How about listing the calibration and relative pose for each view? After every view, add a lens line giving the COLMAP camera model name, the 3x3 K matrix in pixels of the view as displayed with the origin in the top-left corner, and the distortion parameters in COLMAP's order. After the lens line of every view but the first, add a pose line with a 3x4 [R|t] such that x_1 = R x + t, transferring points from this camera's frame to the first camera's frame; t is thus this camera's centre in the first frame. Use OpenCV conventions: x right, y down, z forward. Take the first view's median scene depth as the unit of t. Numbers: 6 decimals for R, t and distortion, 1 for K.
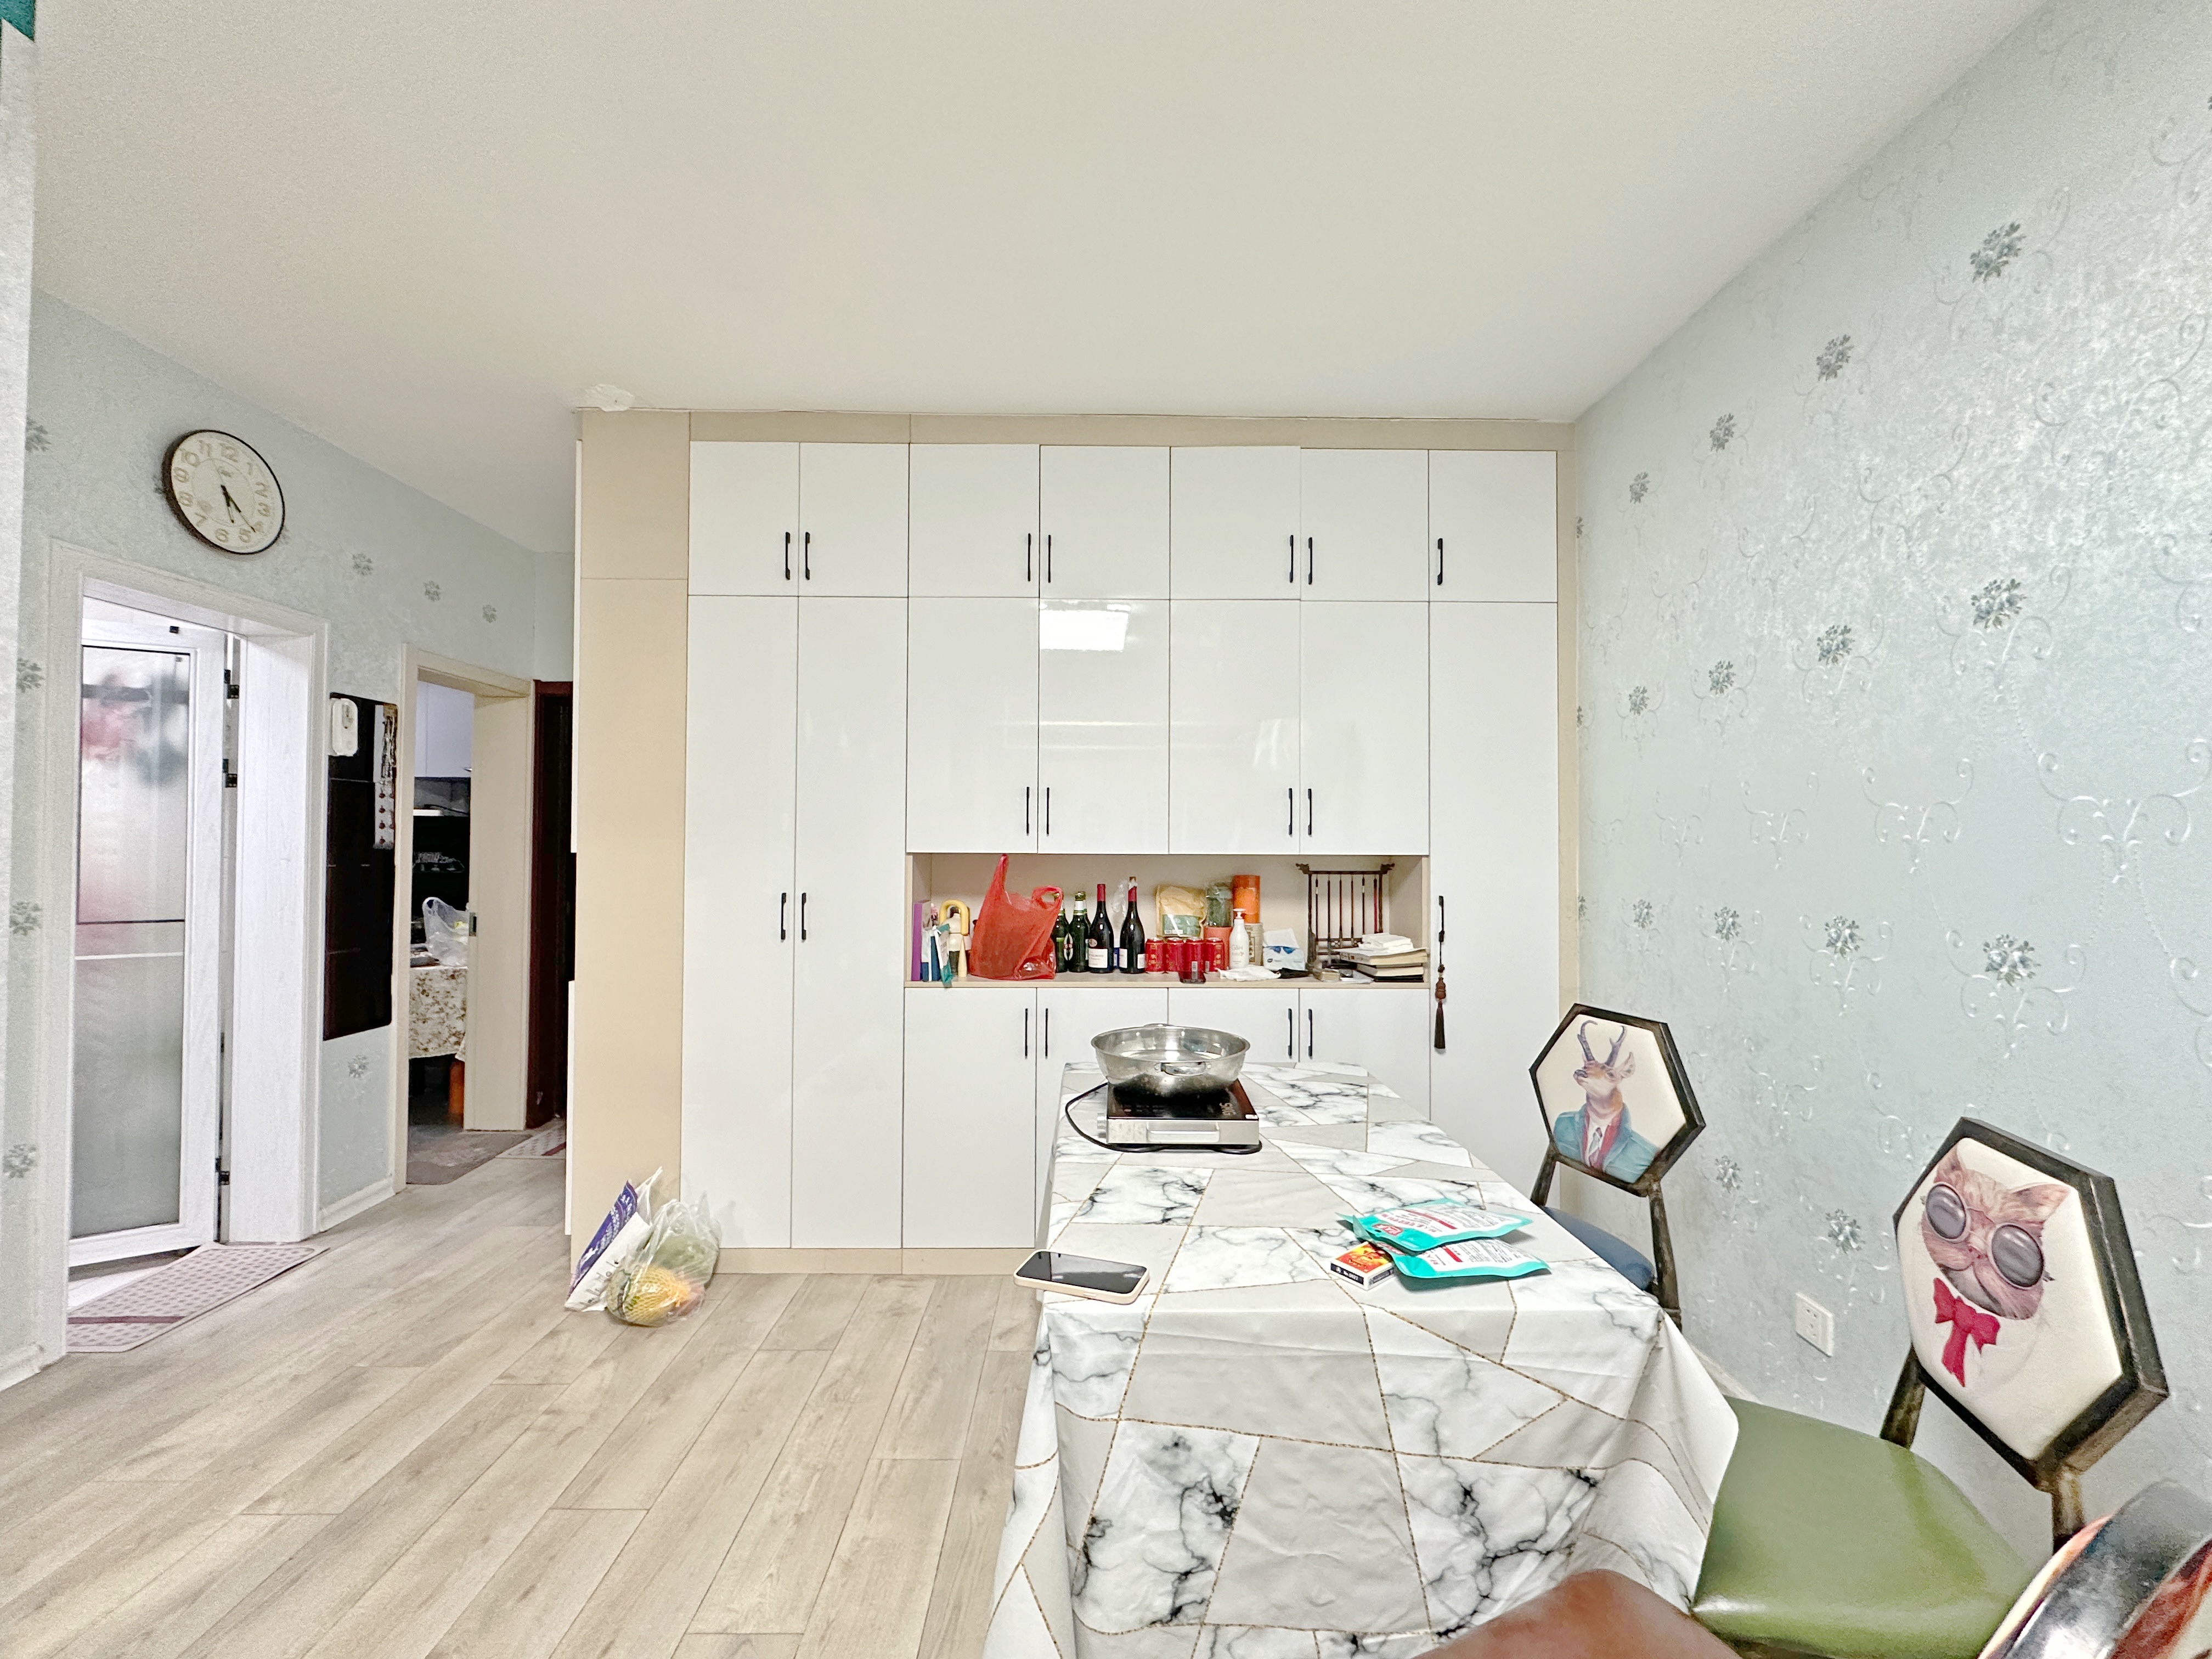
lens RADIAL K [[875.1, 0, 1103.5], [0, 875.1, 829.1], [0, 0, 1]] dist [-0.003159, -0.000158]
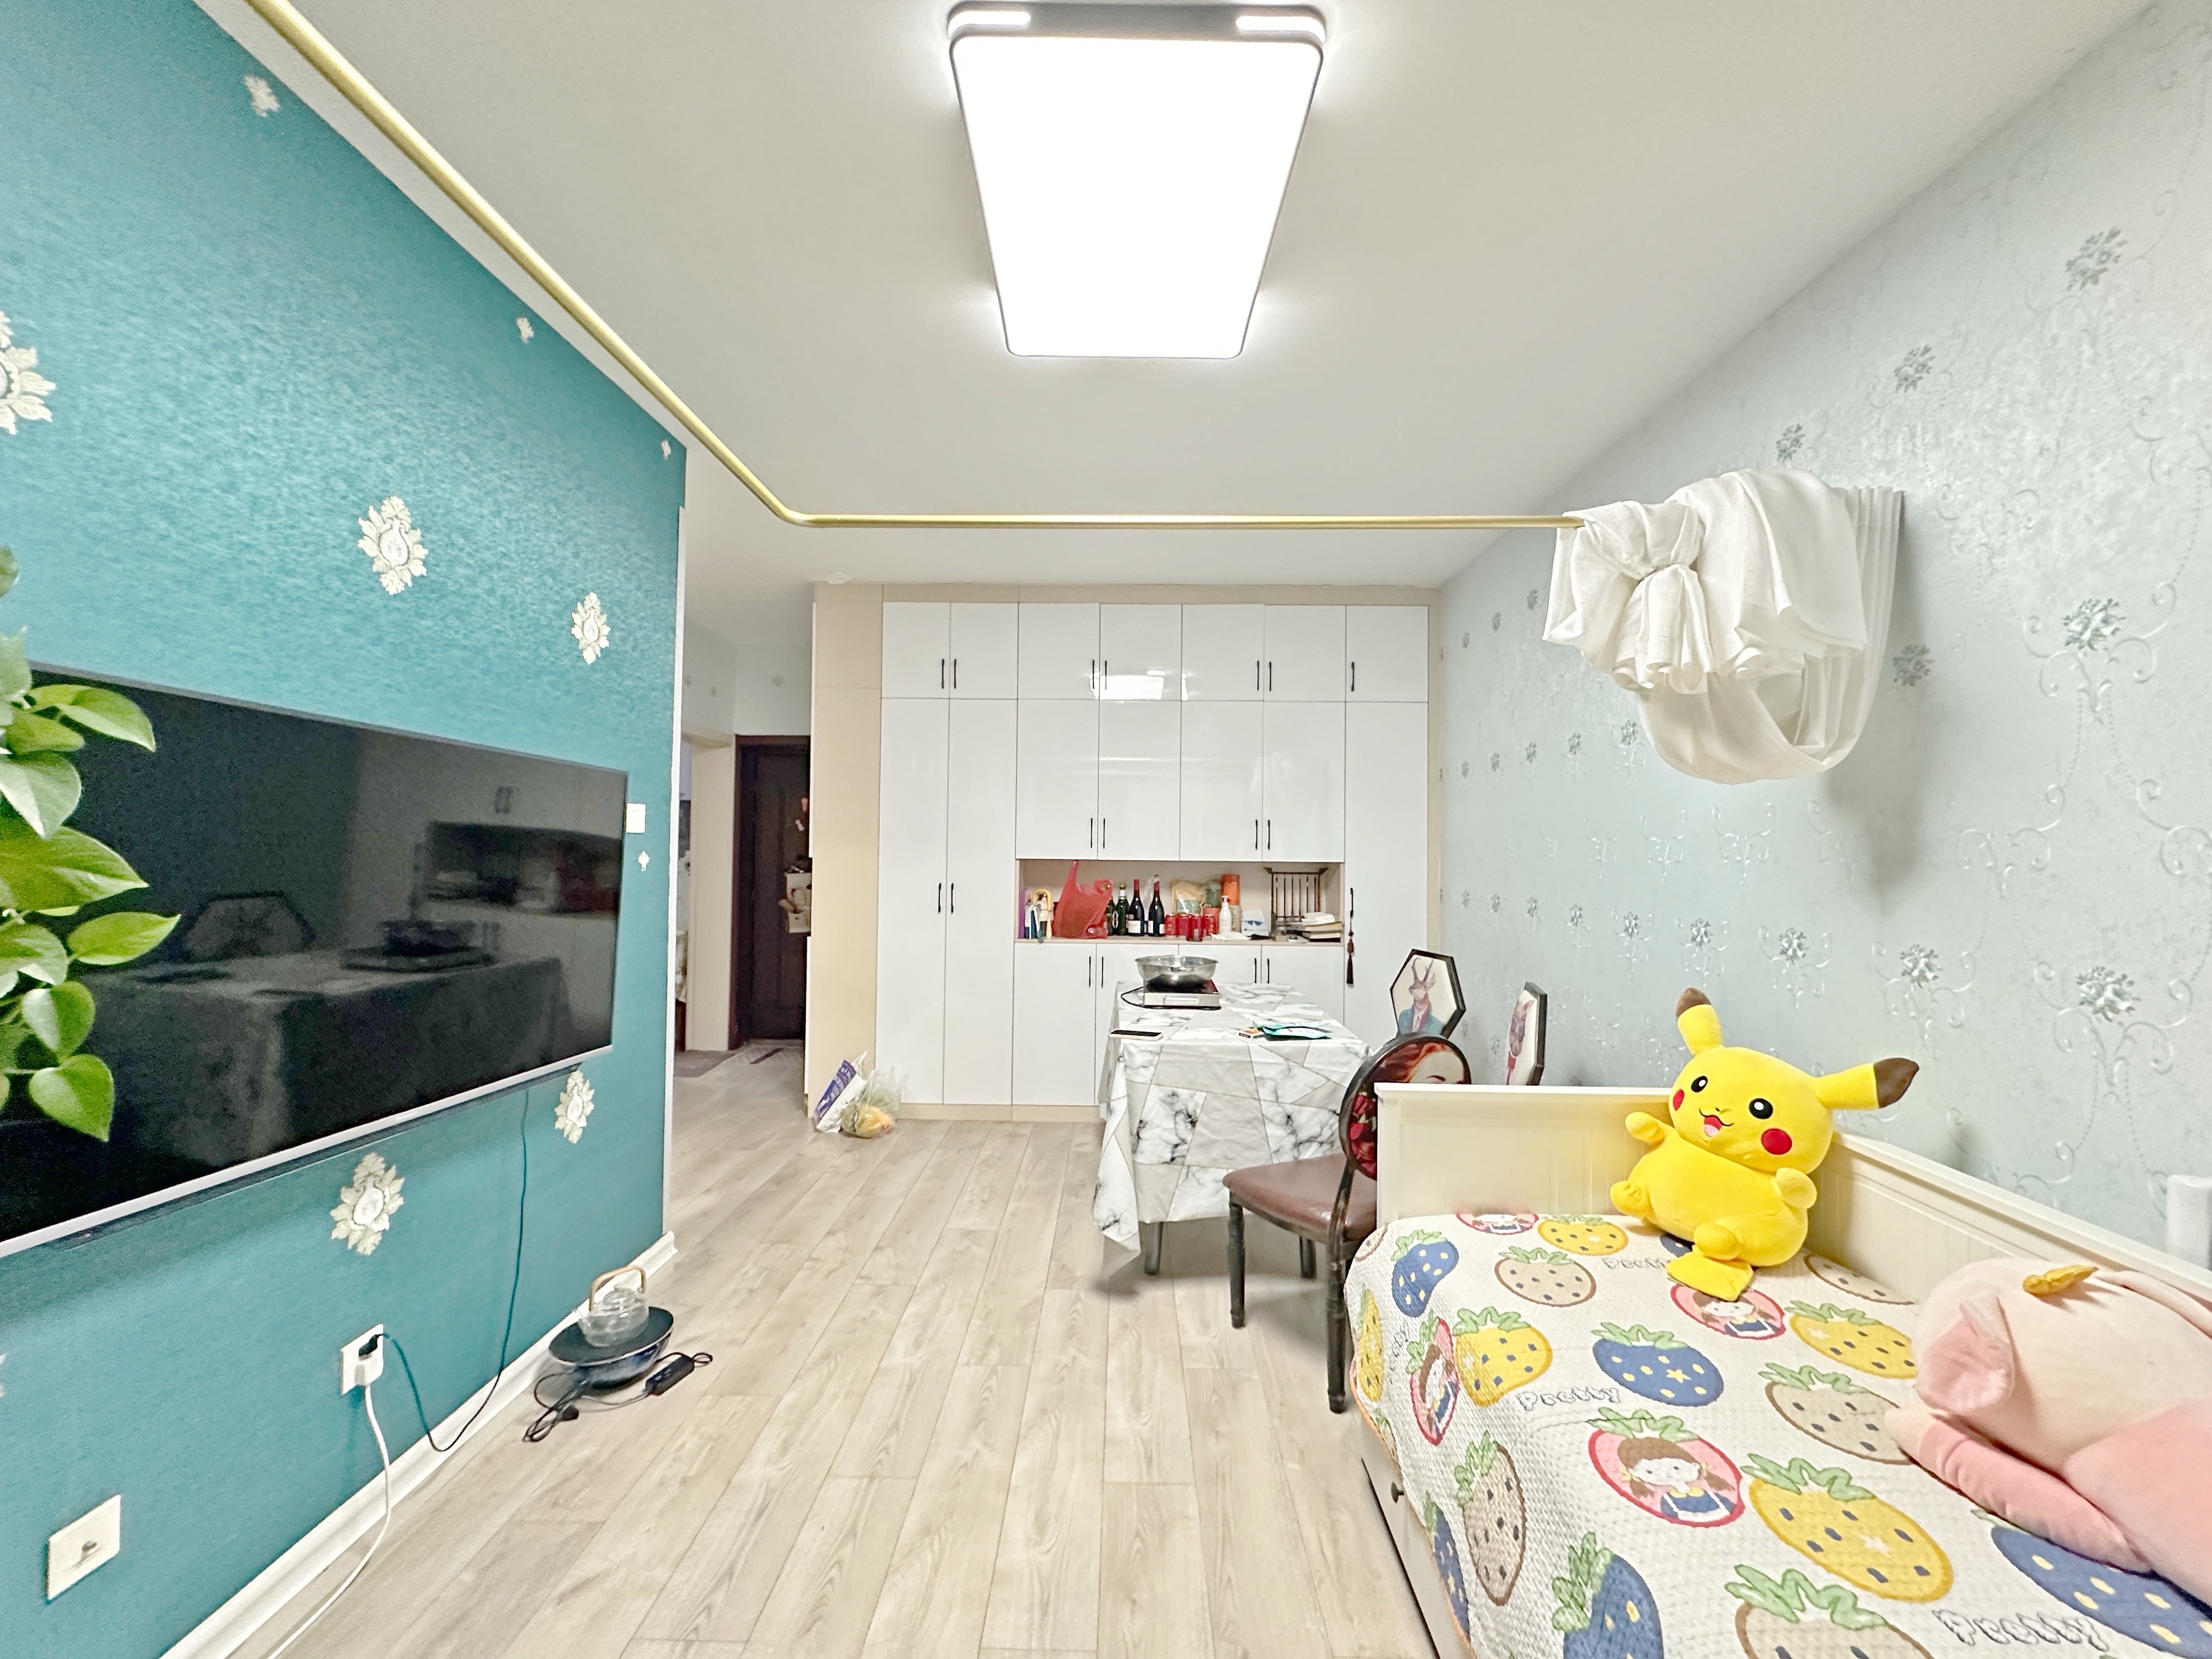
lens RADIAL K [[875.1, 0, 1101.6], [0, 875.1, 846.8], [0, 0, 1]] dist [-0.003159, -0.000158]
pose [[0.999555, 0.005520, -0.029320, -0.021725], [-0.004987, 0.999822, 0.018222, -0.025266], [0.029415, -0.018068, 0.999404, -0.607731]]
